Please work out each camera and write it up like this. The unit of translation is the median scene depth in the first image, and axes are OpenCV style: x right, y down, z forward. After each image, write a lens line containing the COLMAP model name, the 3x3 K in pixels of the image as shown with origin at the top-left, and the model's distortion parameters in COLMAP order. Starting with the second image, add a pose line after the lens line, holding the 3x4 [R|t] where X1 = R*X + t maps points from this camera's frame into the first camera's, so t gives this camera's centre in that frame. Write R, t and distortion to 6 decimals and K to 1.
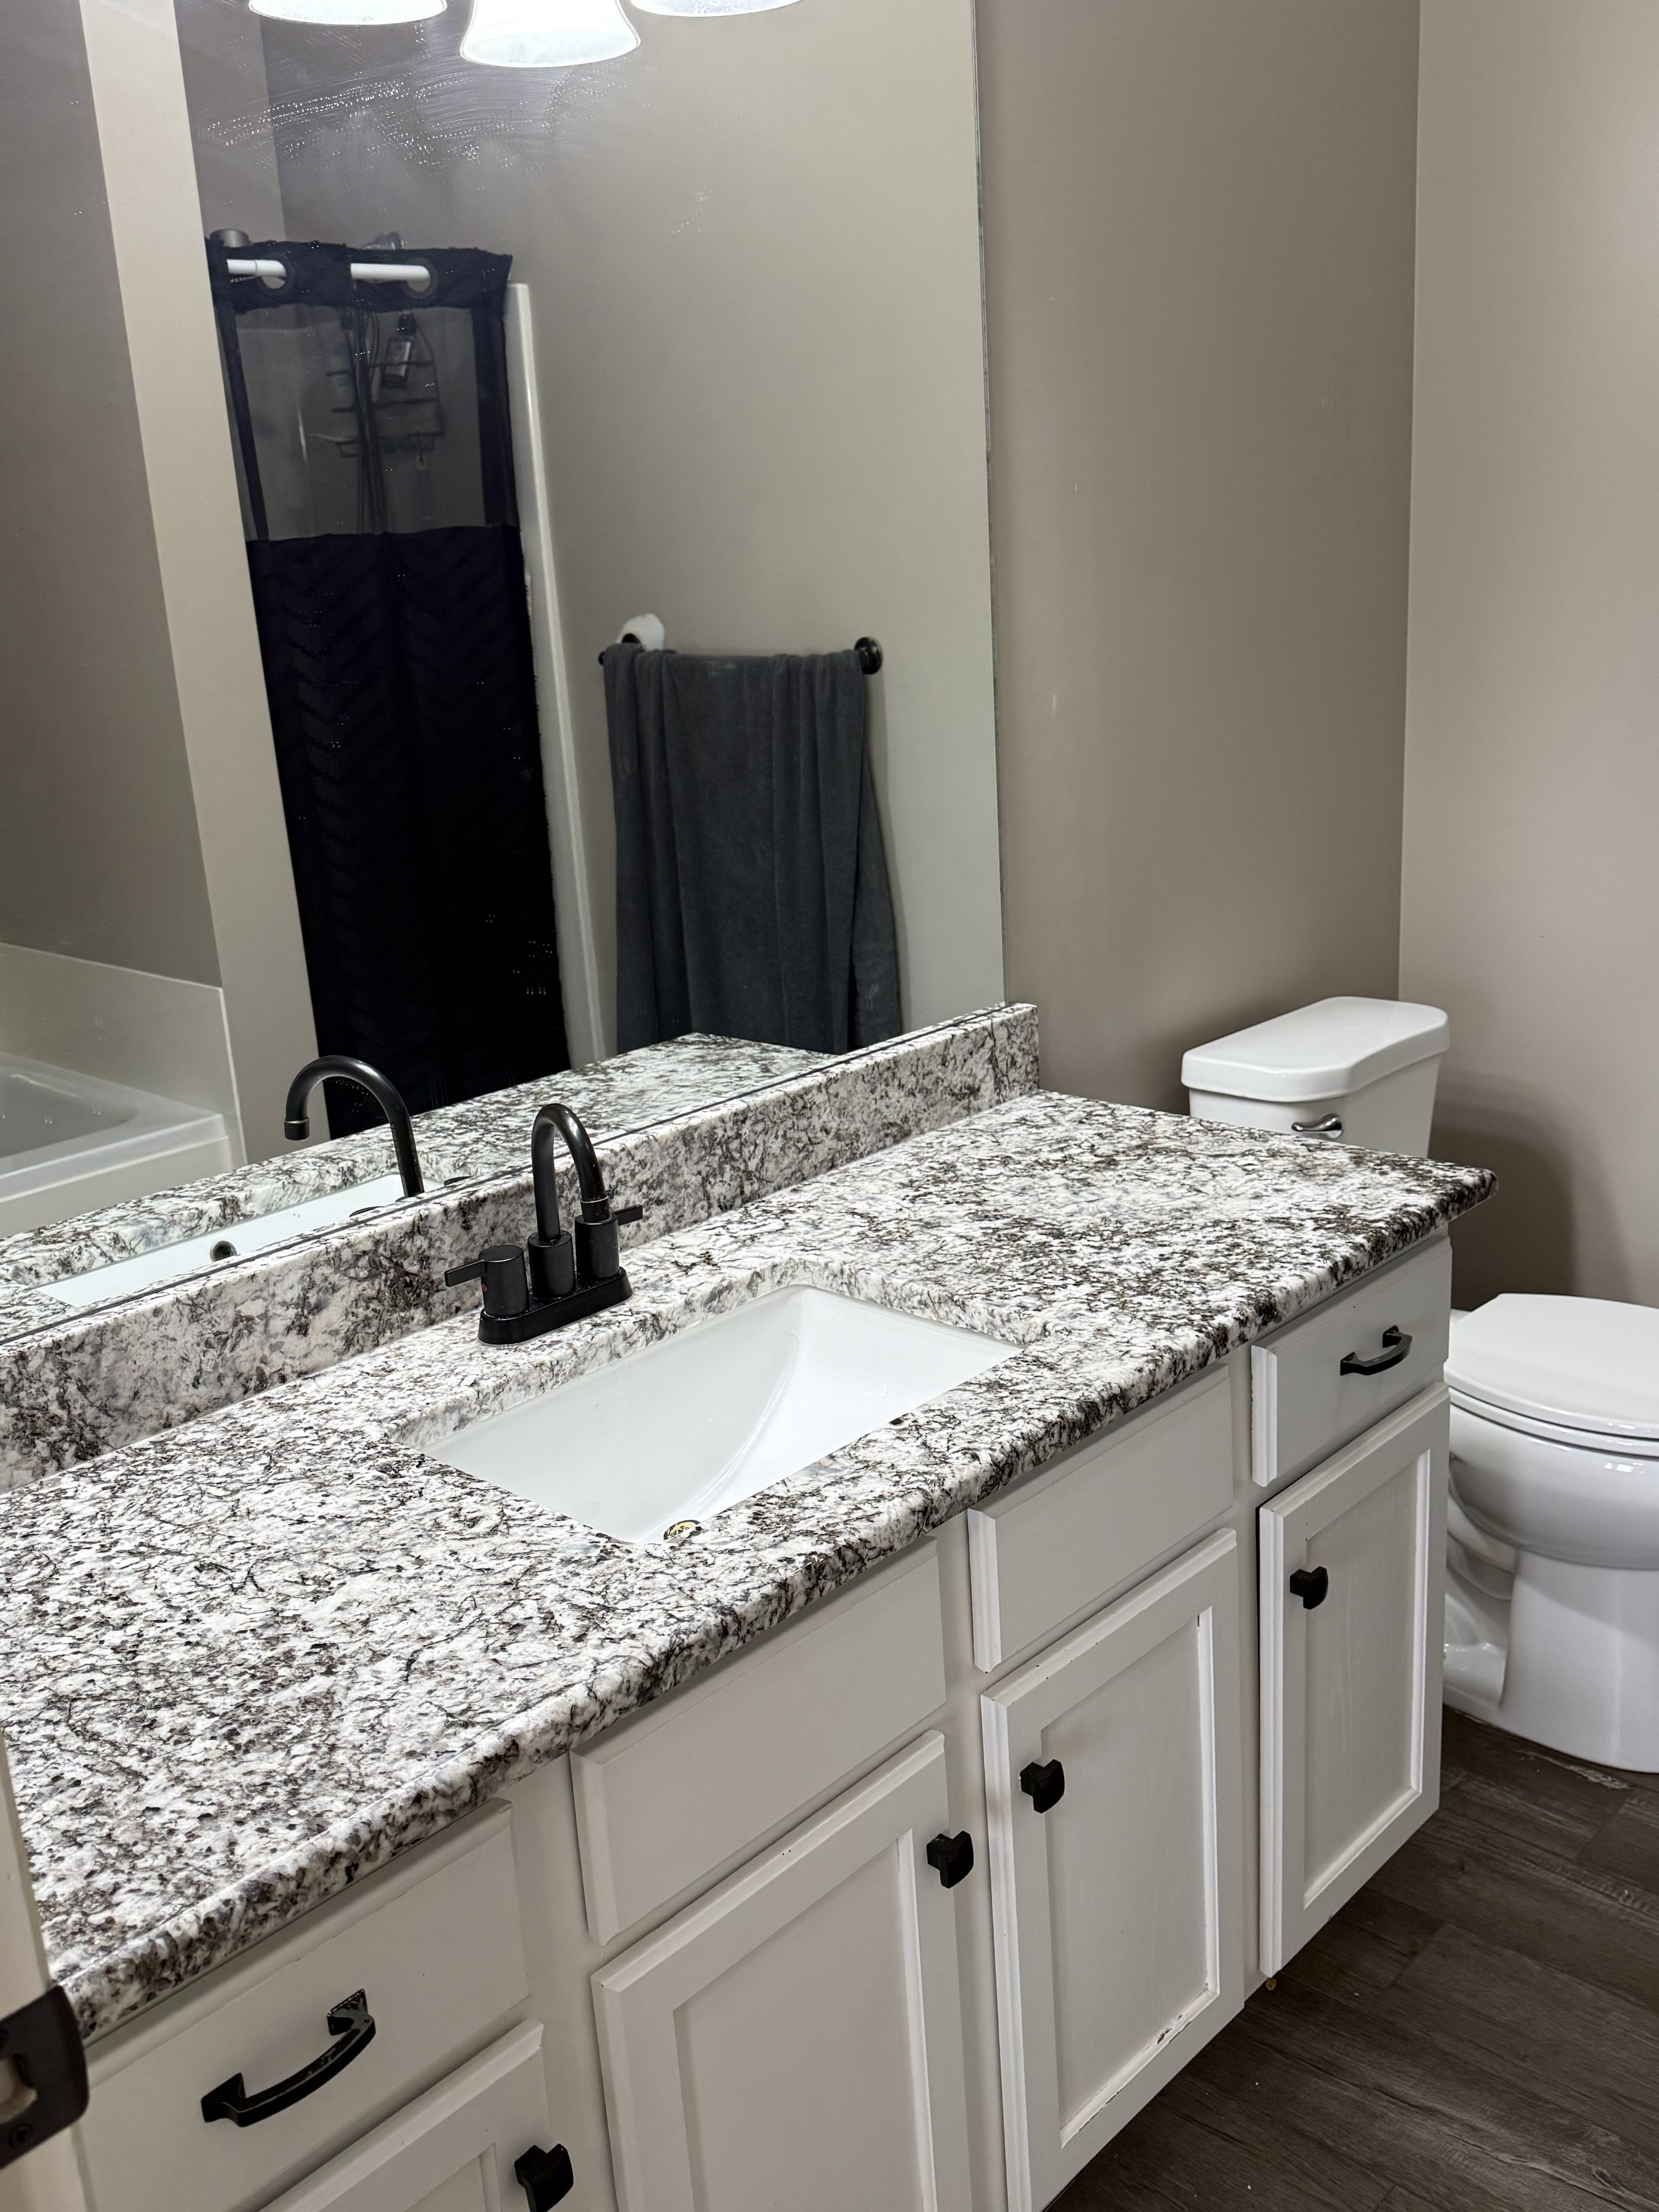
lens RADIAL K [[1991.7, 0, 820.6], [0, 1991.7, 1111.5], [0, 0, 1]] dist [0.146427, -0.254407]
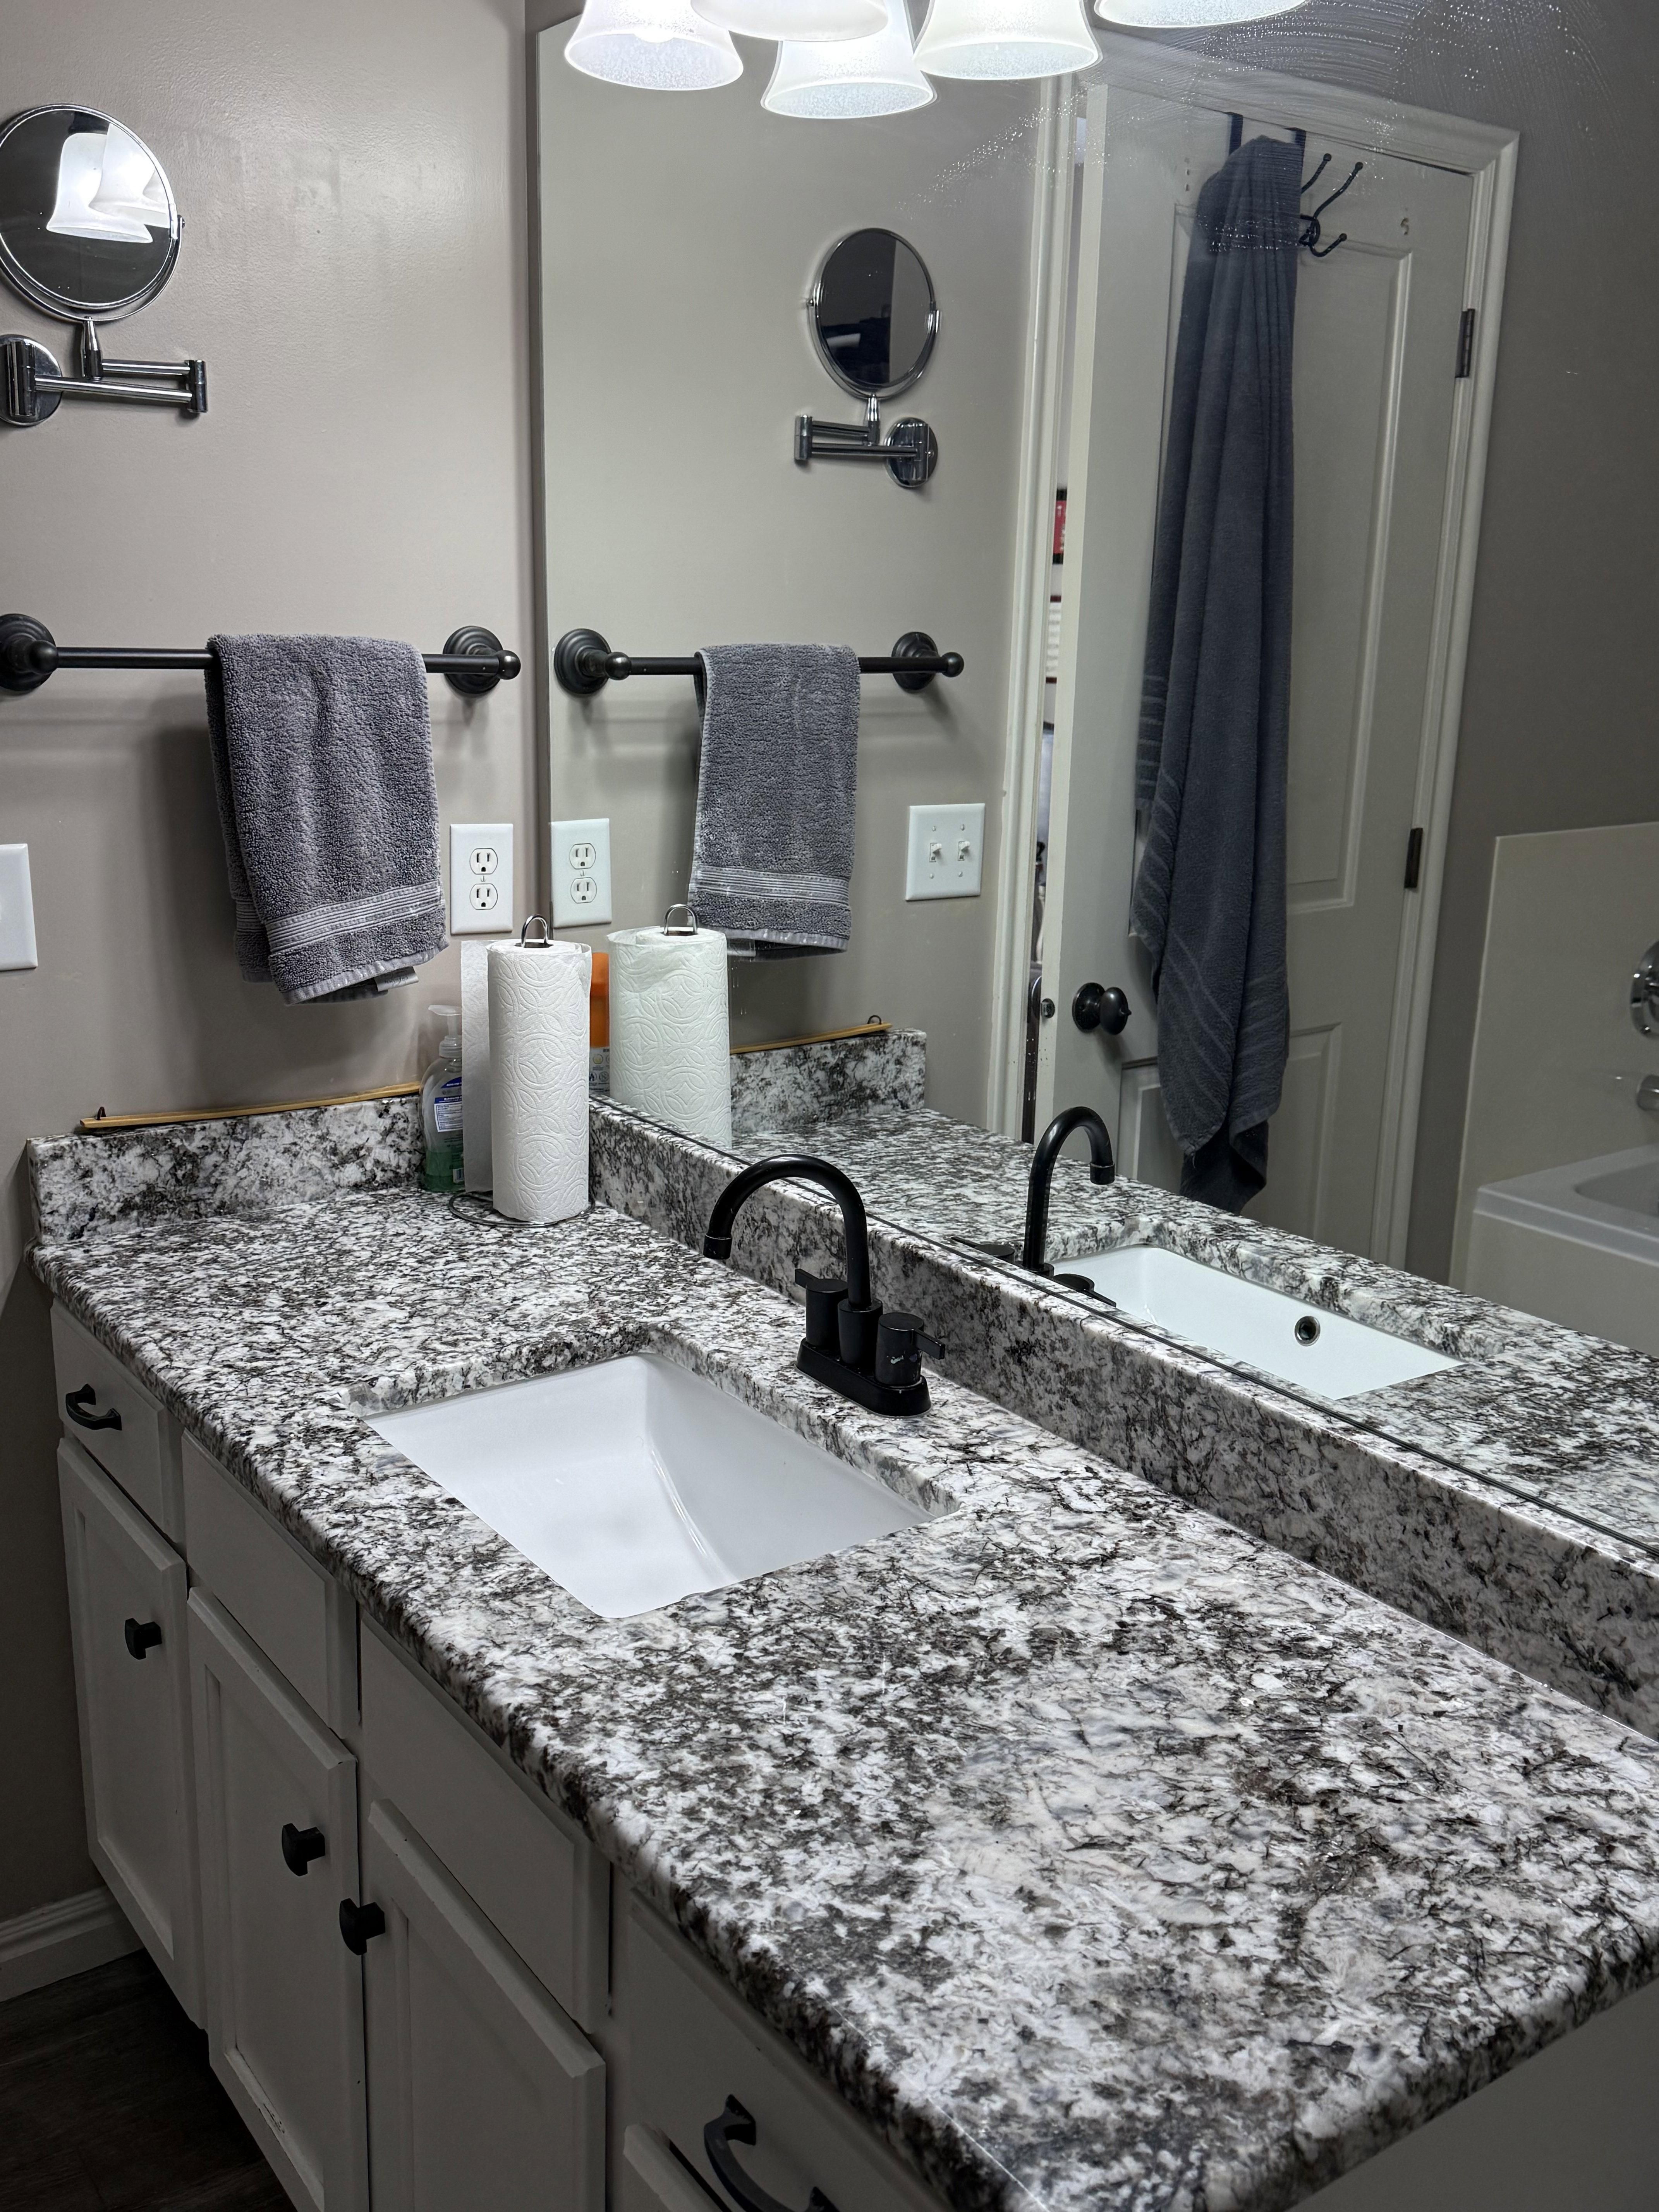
lens RADIAL K [[1991.7, 0, 824.9], [0, 1991.7, 1113.9], [0, 0, 1]] dist [0.146427, -0.254407]
pose [[-0.192466, 0.298452, -0.934817, 0.679747], [-0.287576, 0.893649, 0.344516, -0.317367], [0.938220, 0.335139, -0.086169, 0.942233]]
